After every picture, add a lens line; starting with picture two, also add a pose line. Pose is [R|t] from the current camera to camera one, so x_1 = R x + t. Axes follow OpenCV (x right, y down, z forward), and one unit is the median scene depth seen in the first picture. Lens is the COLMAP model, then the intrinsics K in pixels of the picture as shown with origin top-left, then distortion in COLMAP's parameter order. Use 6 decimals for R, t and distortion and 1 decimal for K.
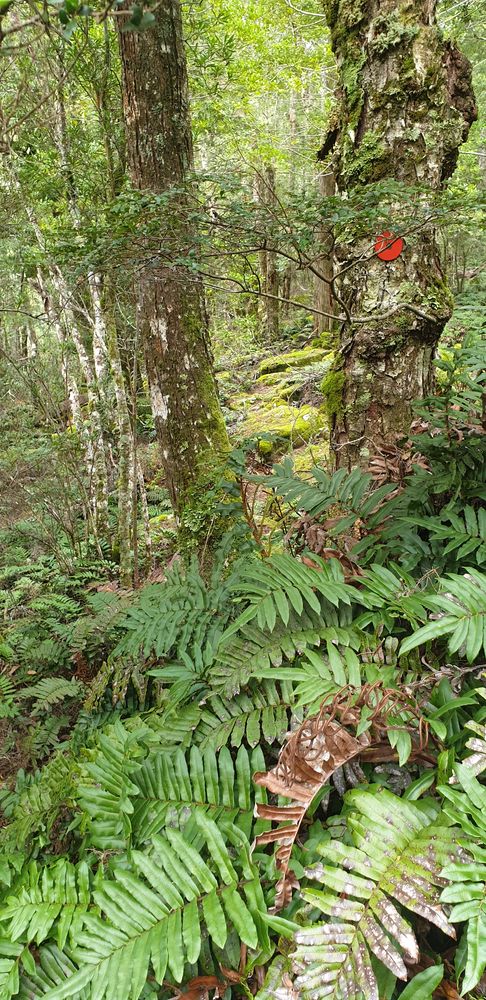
lens RADIAL K [[735.6, 0, 243.4], [0, 735.6, 499.3], [0, 0, 1]] dist [0.052771, -0.033112]
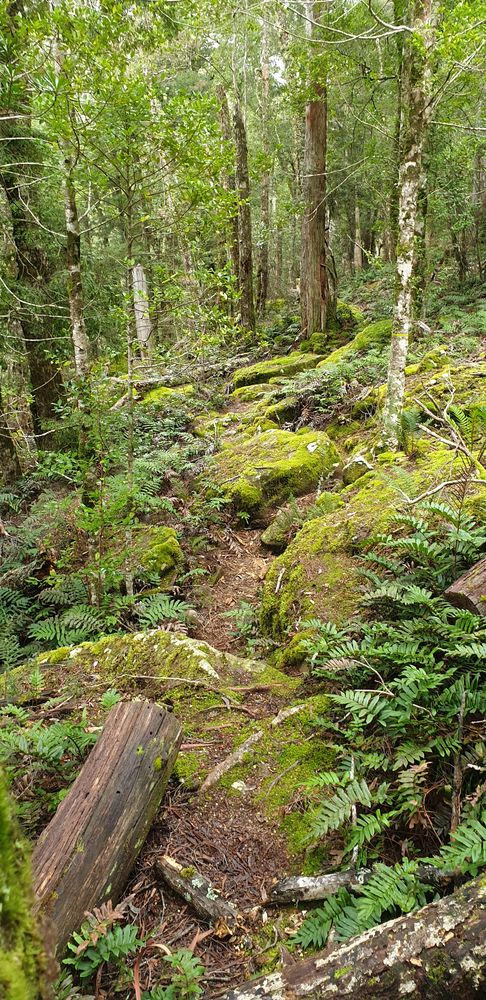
lens RADIAL K [[735.6, 0, 242.6], [0, 735.6, 500.2], [0, 0, 1]] dist [0.052771, -0.033112]
pose [[0.999001, -0.021645, 0.039089, -0.001088], [0.022683, 0.999396, -0.026326, -0.037061], [-0.038496, 0.027186, 0.998889, 0.270933]]
